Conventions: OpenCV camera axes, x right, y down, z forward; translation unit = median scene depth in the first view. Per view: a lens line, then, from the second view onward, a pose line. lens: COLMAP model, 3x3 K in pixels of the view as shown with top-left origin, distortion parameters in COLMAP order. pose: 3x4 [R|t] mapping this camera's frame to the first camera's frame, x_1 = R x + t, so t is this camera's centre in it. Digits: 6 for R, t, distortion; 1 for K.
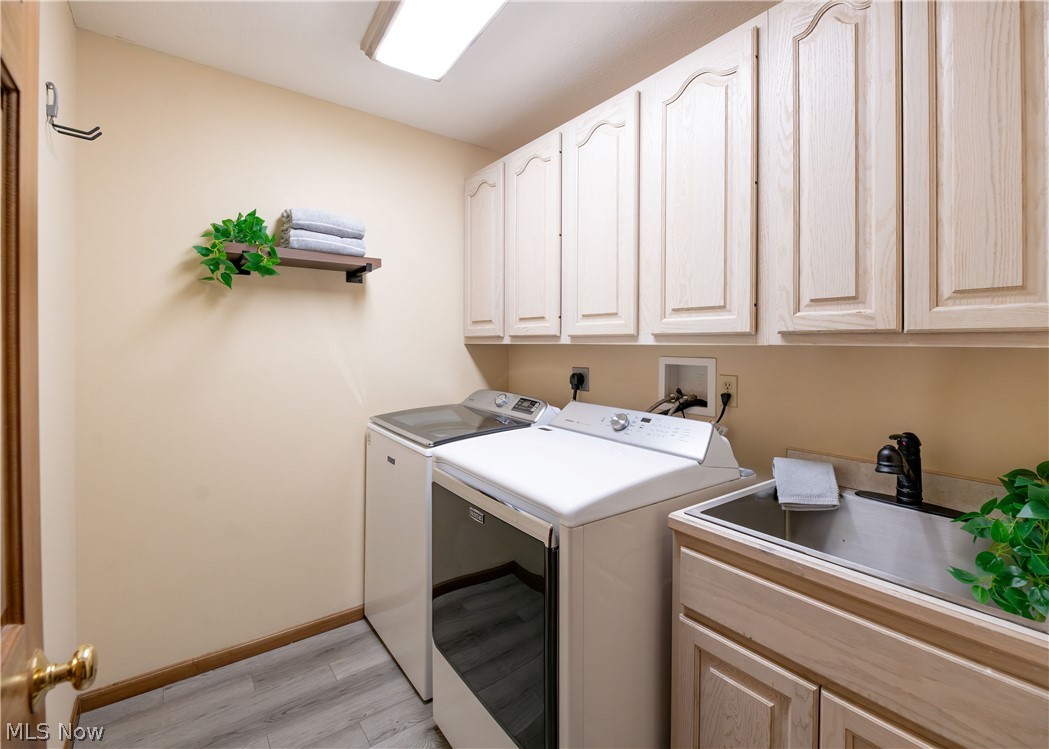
lens RADIAL K [[478.3, 0, 526.8], [0, 478.3, 350.2], [0, 0, 1]] dist [0.000085, -0.000238]
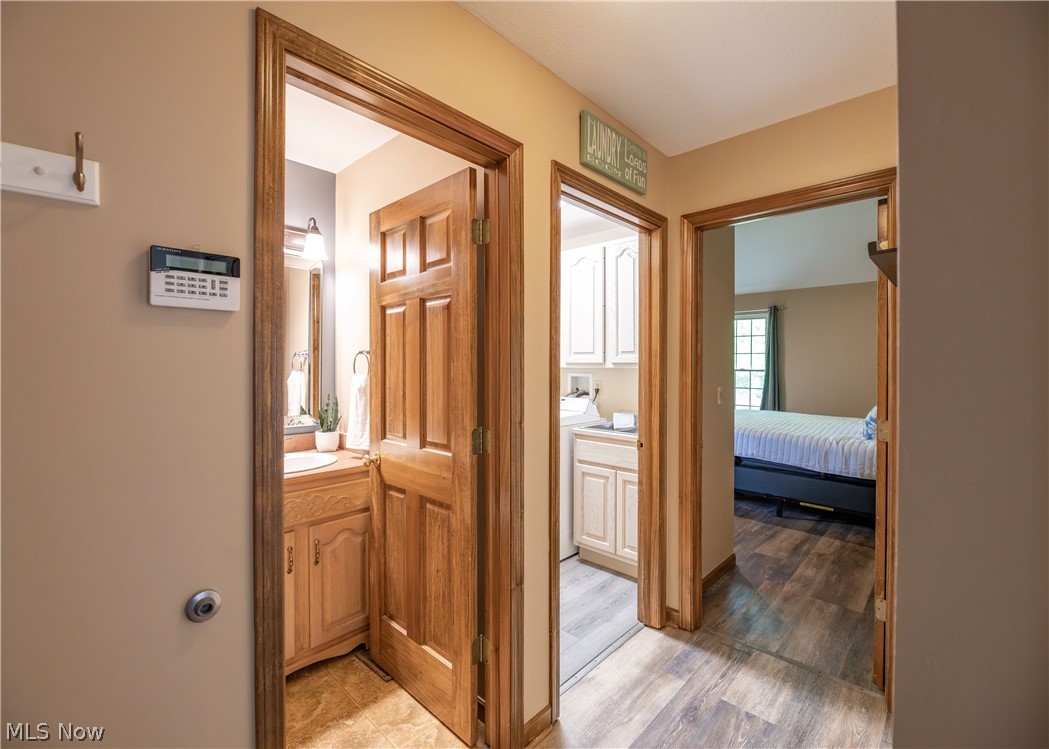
lens RADIAL K [[458.0, 0, 524.5], [0, 458.0, 374.5], [0, 0, 1]] dist [-0.000217, -0.000200]
pose [[0.983272, -0.004698, 0.182084, -0.380976], [0.003476, 0.999969, 0.007026, 0.007165], [-0.182111, -0.006276, 0.983258, -1.289953]]
